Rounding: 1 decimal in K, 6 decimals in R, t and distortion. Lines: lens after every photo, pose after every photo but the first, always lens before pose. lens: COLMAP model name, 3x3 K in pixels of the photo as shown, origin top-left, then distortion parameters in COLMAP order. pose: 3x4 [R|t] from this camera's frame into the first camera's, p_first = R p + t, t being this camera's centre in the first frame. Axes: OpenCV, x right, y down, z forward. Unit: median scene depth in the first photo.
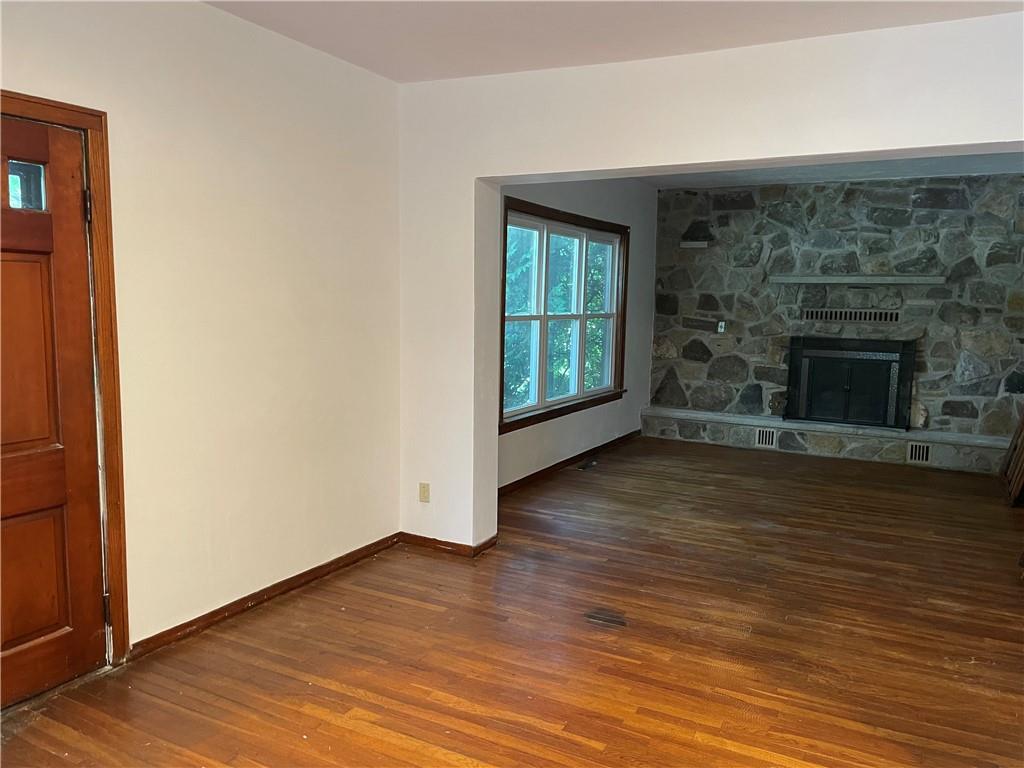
lens RADIAL K [[761.0, 0, 510.8], [0, 761.0, 389.4], [0, 0, 1]] dist [0.011588, -0.004052]
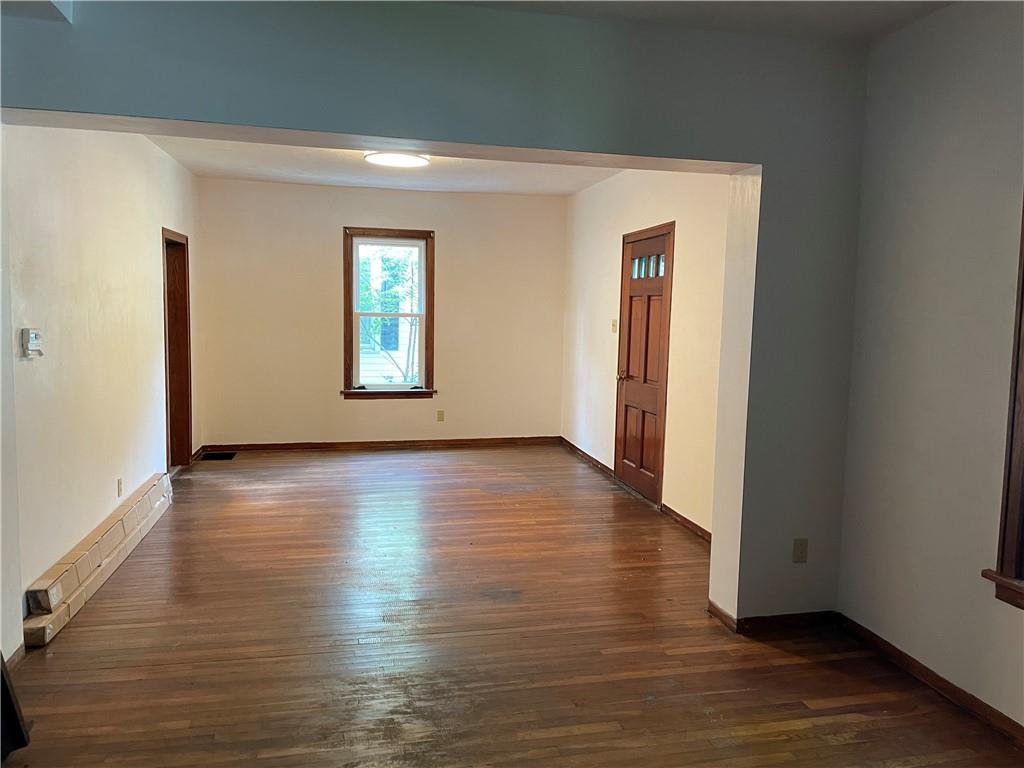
lens RADIAL K [[761.0, 0, 510.8], [0, 761.0, 389.4], [0, 0, 1]] dist [0.011588, -0.004052]
pose [[-0.756775, 0.031205, -0.652931, 0.364883], [-0.115533, 0.976750, 0.180589, -0.084163], [0.643385, 0.212100, -0.735574, 0.771798]]
